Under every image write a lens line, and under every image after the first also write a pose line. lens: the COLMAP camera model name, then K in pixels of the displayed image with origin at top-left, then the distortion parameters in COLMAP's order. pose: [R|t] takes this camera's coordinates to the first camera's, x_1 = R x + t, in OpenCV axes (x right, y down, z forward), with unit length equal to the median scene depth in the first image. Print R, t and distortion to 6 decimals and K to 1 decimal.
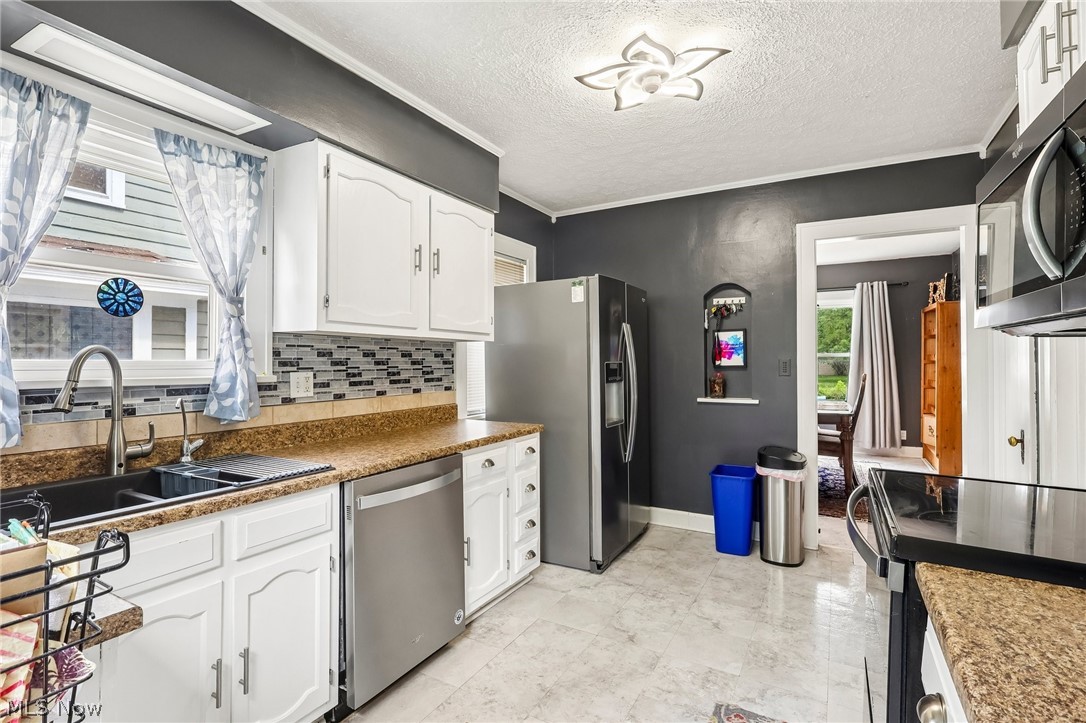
lens RADIAL K [[508.6, 0, 544.9], [0, 508.6, 362.7], [0, 0, 1]] dist [-0.004938, 0.001110]
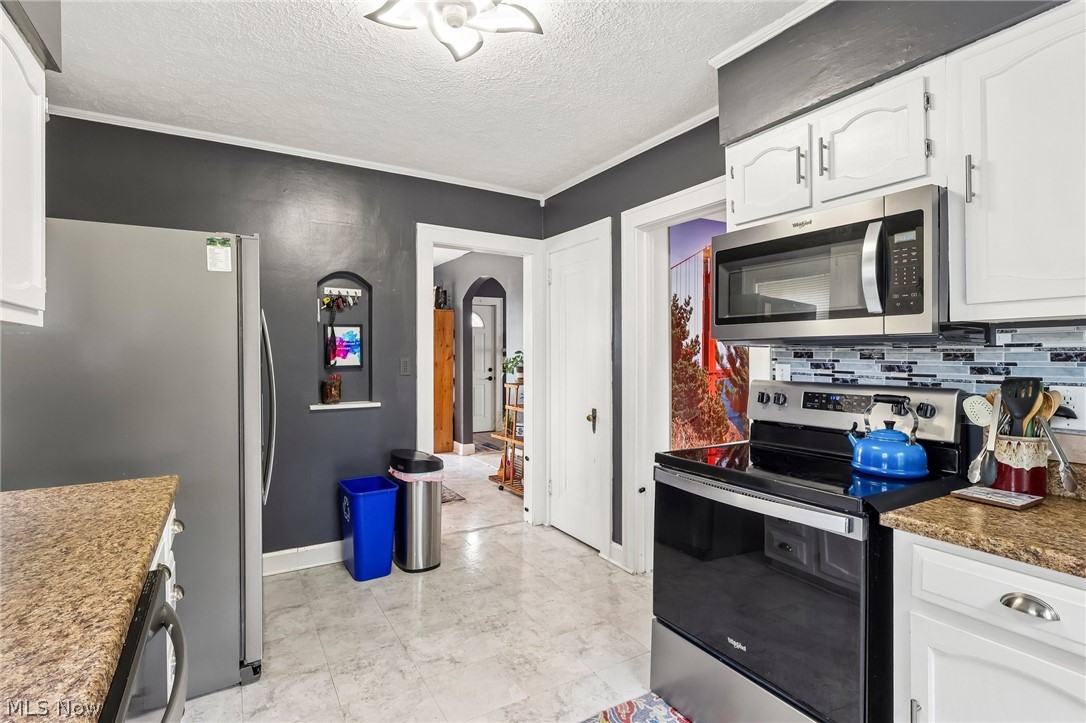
lens RADIAL K [[508.6, 0, 539.3], [0, 508.6, 350.8], [0, 0, 1]] dist [-0.004938, 0.001110]
pose [[0.518688, 0.006888, 0.854936, -0.236502], [0.009692, 0.999856, -0.013935, -0.004742], [-0.854909, 0.015515, 0.518546, 0.282300]]
